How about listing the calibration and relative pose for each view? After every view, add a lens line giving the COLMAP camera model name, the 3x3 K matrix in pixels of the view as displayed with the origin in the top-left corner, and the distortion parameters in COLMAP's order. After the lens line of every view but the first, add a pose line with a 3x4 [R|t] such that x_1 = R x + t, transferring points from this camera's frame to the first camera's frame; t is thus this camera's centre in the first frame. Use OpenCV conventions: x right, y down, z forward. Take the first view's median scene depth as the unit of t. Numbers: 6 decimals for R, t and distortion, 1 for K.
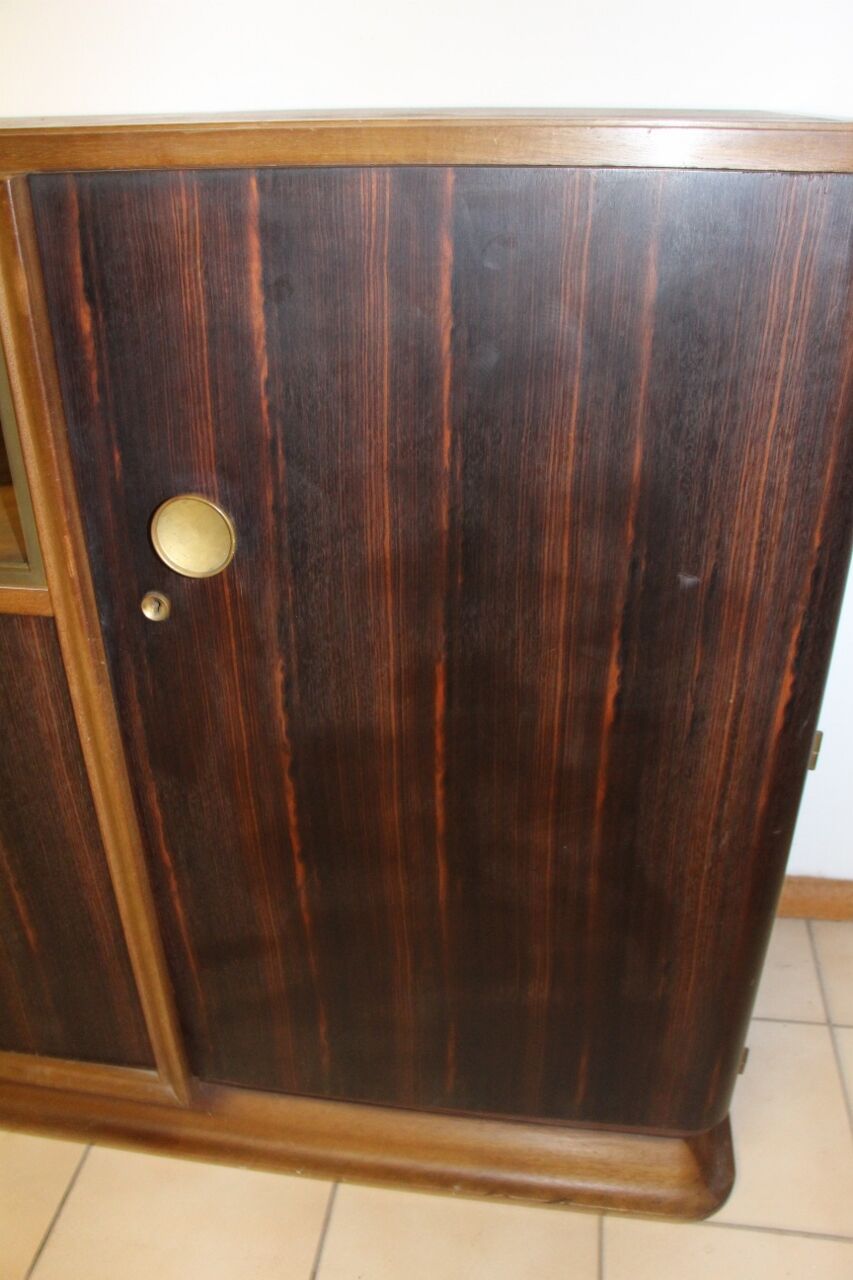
lens RADIAL K [[1019.6, 0, 426.5], [0, 1019.6, 640.0], [0, 0, 1]] dist [-0.183650, 0.158845]
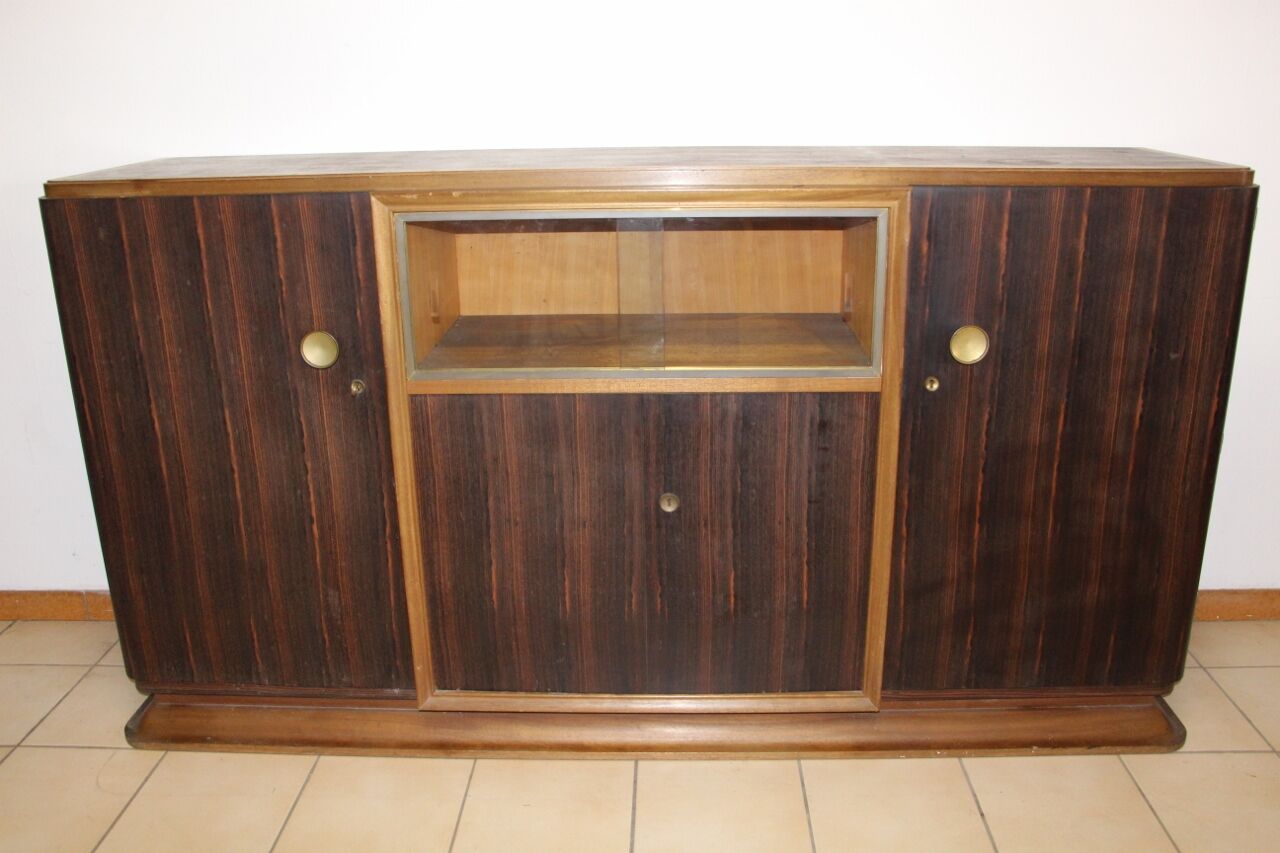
lens RADIAL K [[1069.8, 0, 640.0], [0, 1069.8, 426.5], [0, 0, 1]] dist [-0.148231, 0.111110]
pose [[0.993094, -0.044083, 0.108723, -1.143555], [0.063085, 0.981993, -0.178071, 0.416865], [-0.098916, 0.183700, 0.977993, -1.097097]]
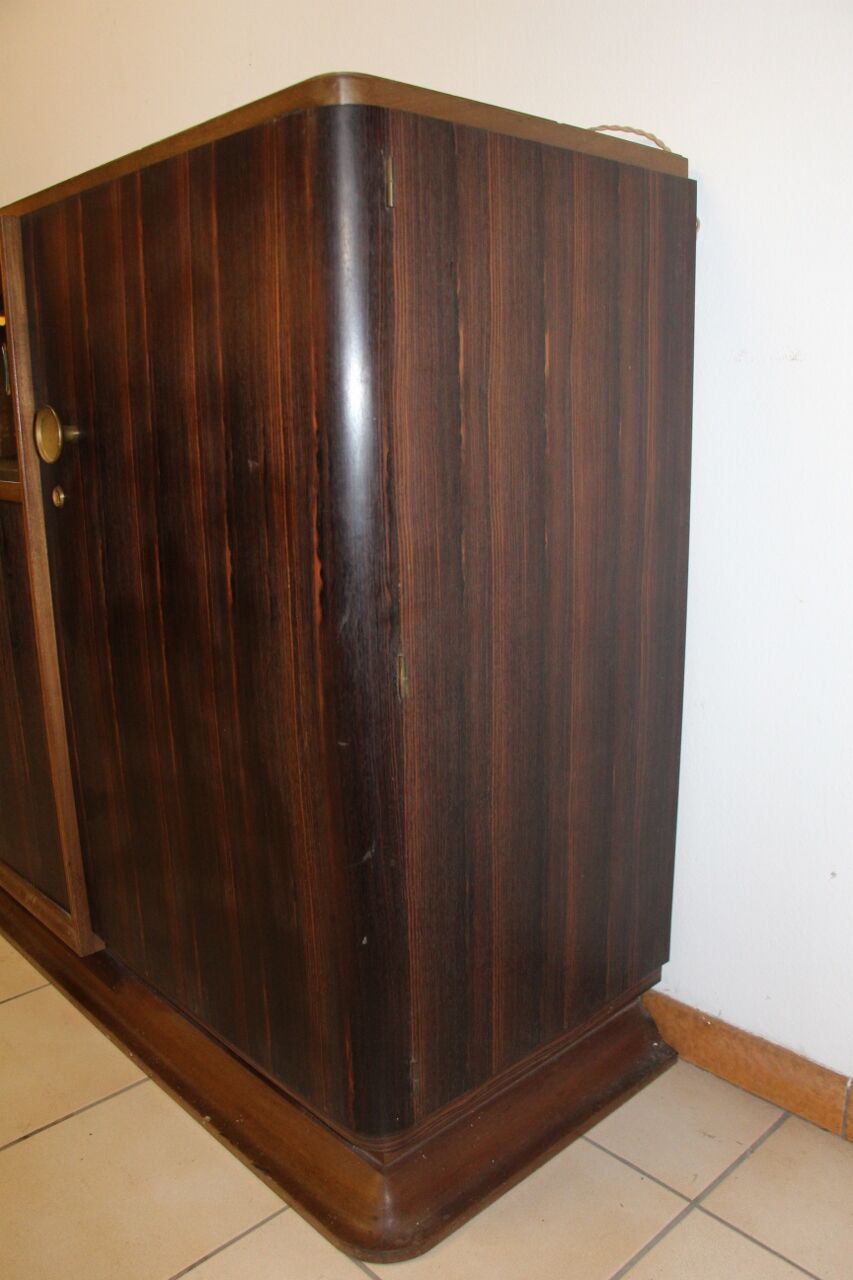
lens RADIAL K [[1019.6, 0, 426.5], [0, 1019.6, 640.0], [0, 0, 1]] dist [-0.183650, 0.158845]
pose [[0.786189, 0.137194, -0.602565, 1.094426], [-0.285796, 0.945230, -0.157676, 0.247314], [0.547931, 0.296174, 0.782338, 0.224584]]
